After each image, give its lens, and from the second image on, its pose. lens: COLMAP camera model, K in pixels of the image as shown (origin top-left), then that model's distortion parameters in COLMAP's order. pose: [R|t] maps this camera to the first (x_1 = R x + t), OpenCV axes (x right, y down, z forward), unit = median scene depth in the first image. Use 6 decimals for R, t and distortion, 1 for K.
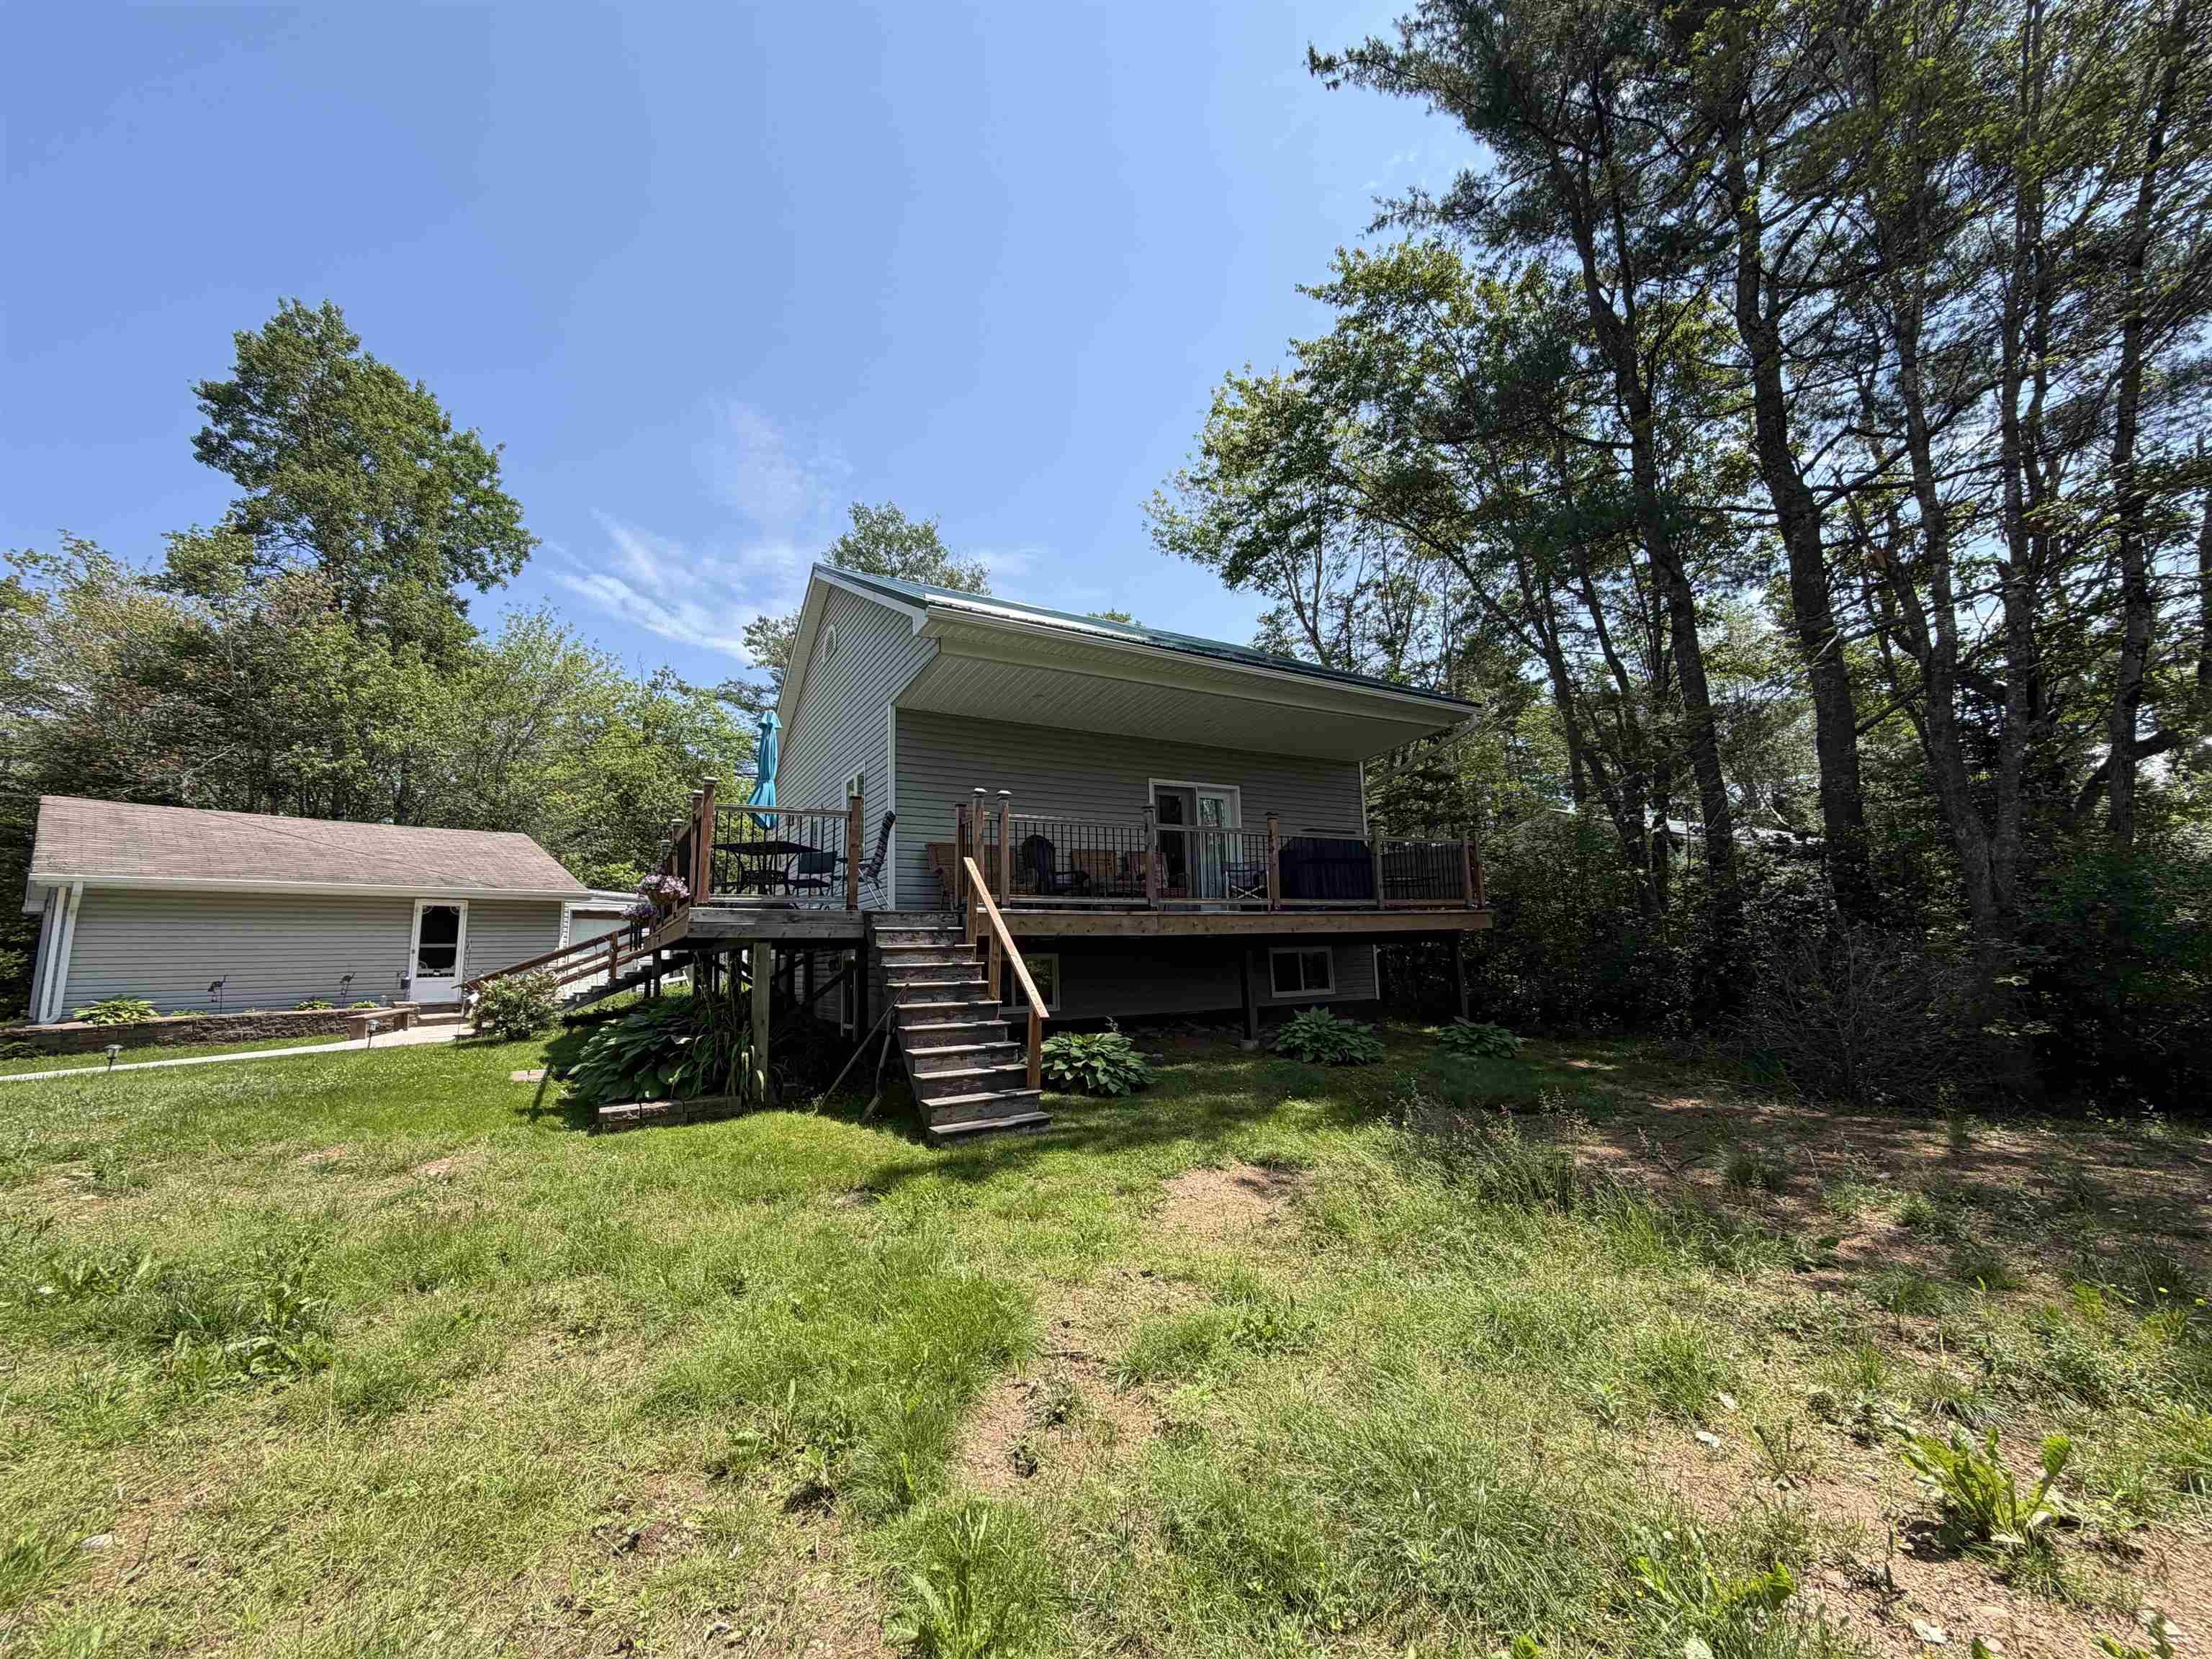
lens RADIAL K [[827.7, 0, 1106.0], [0, 827.7, 829.5], [0, 0, 1]] dist [0.001370, -0.000130]
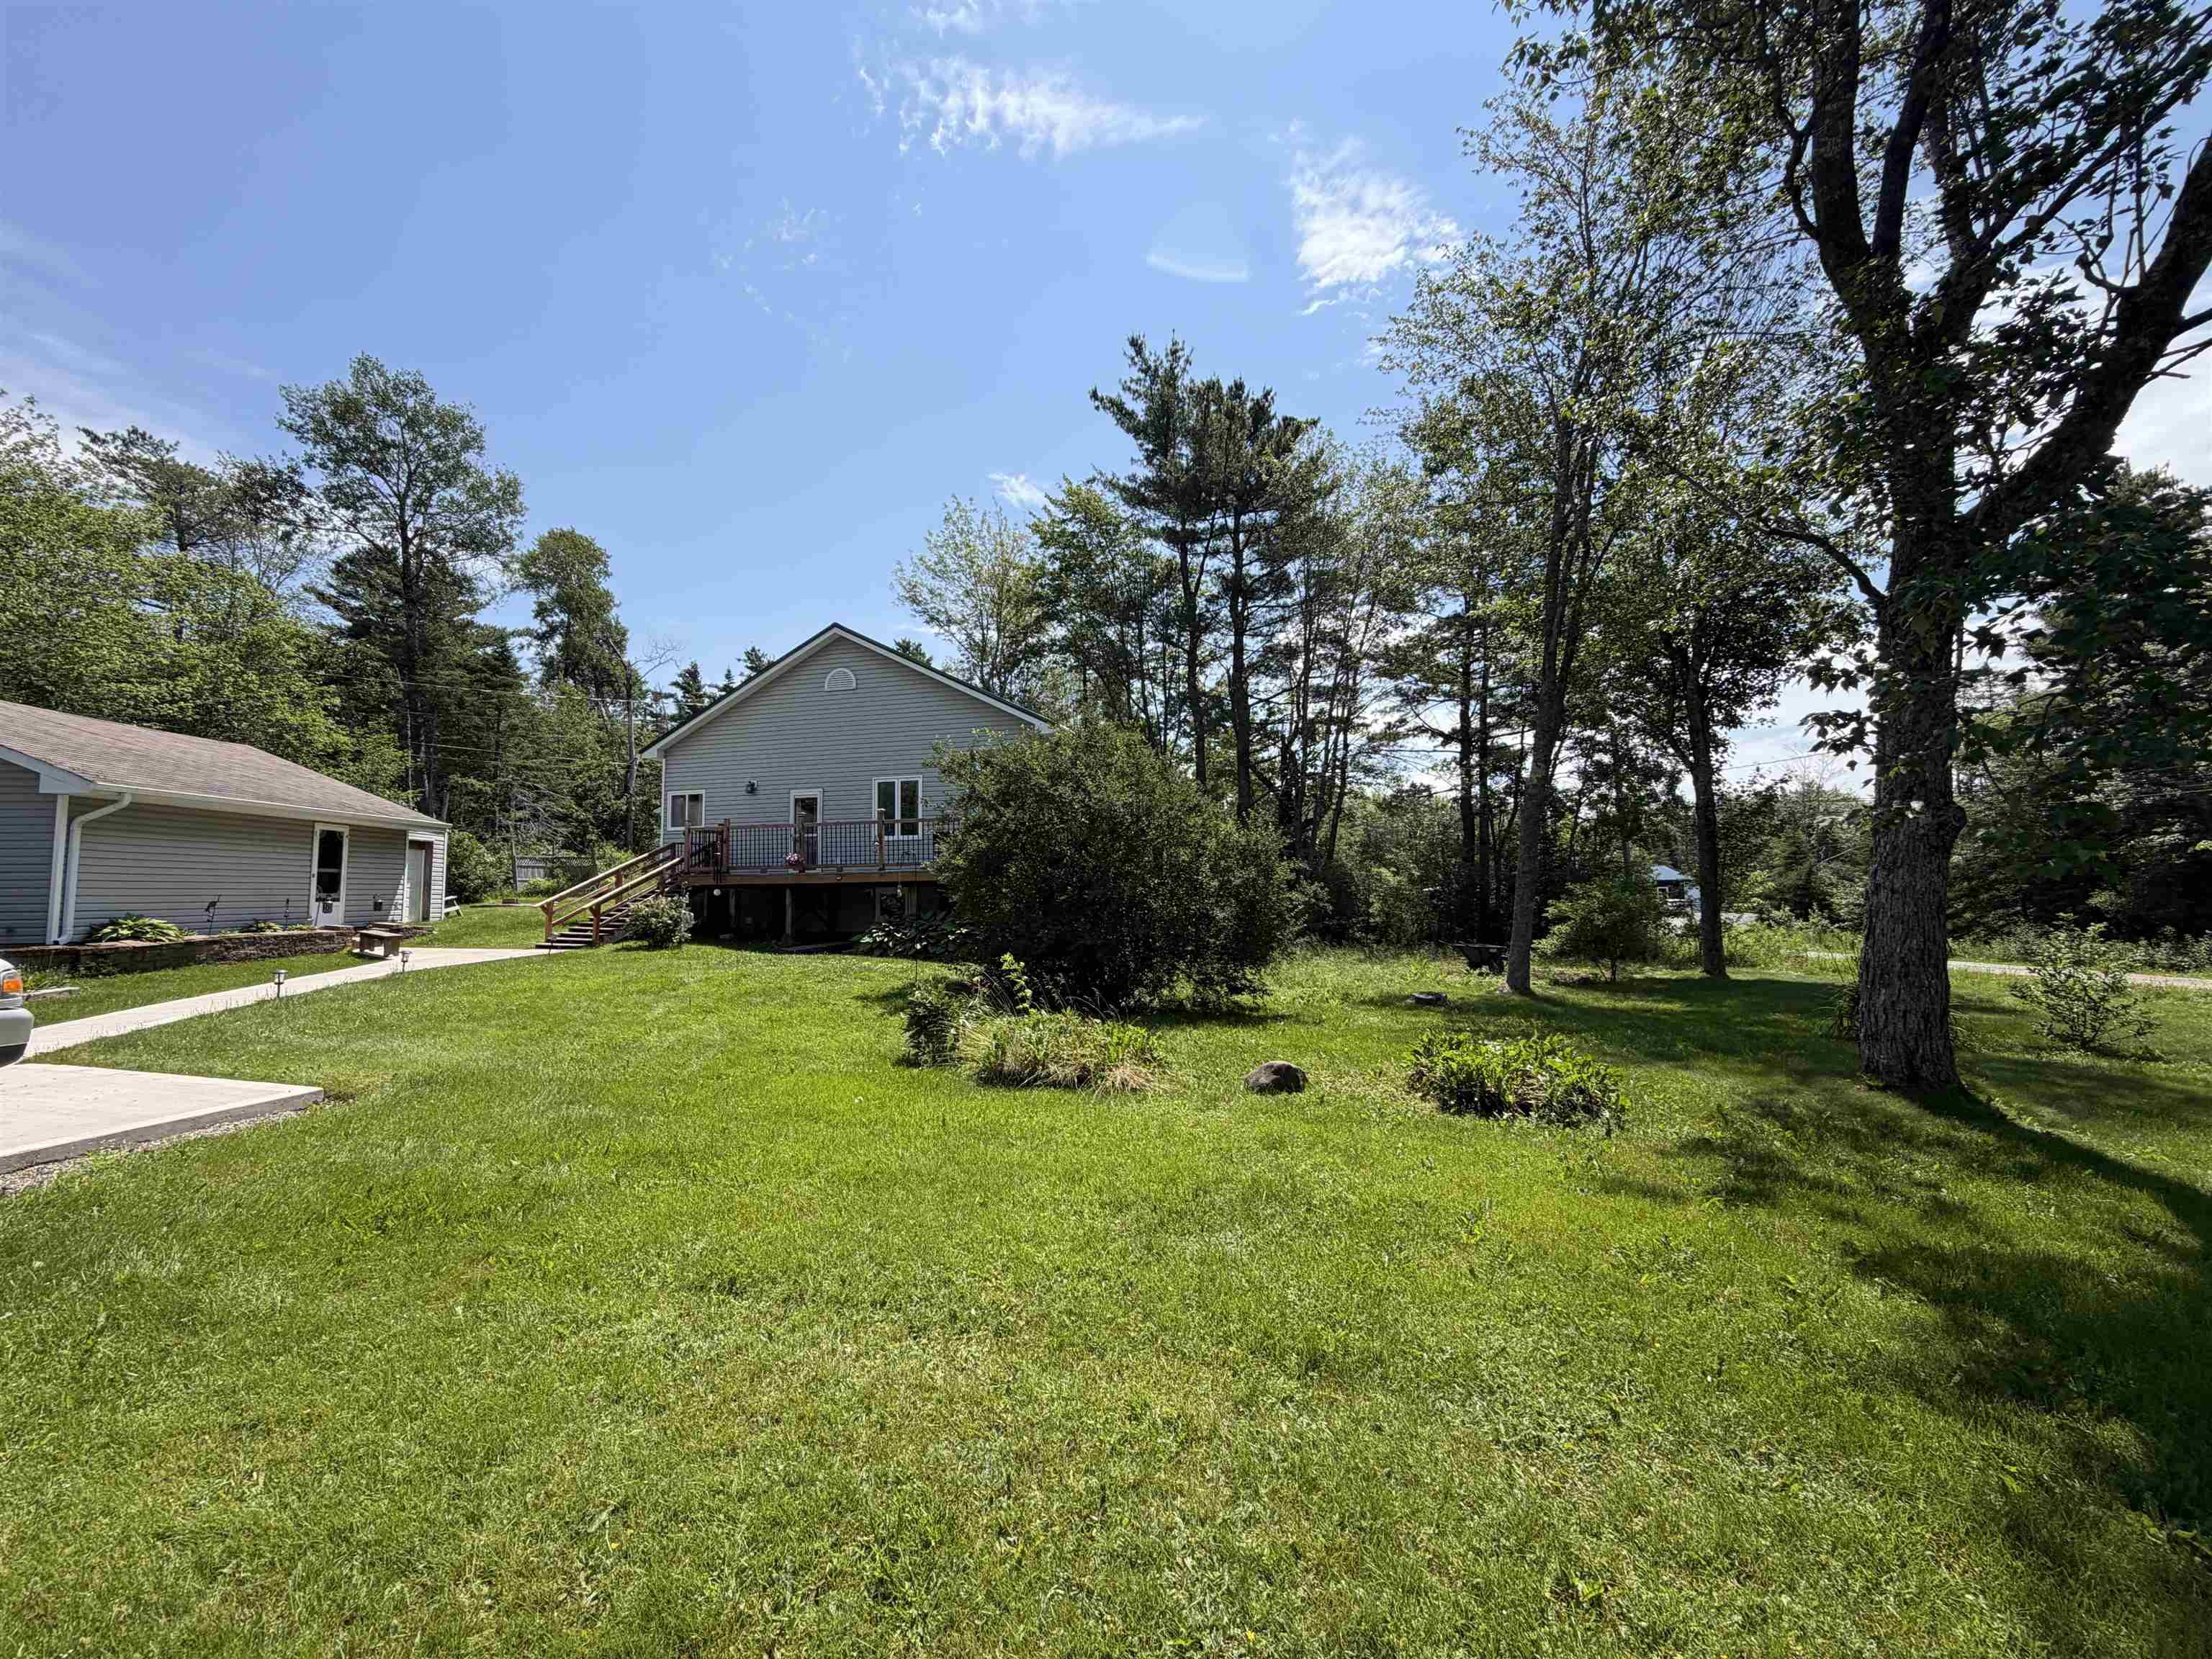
lens RADIAL K [[827.7, 0, 1106.0], [0, 827.7, 829.5], [0, 0, 1]] dist [0.001370, -0.000130]
pose [[0.702388, 0.041958, 0.710556, -0.868084], [-0.083691, 0.996205, 0.023904, -0.009845], [-0.706857, -0.076257, 0.703234, -0.350374]]
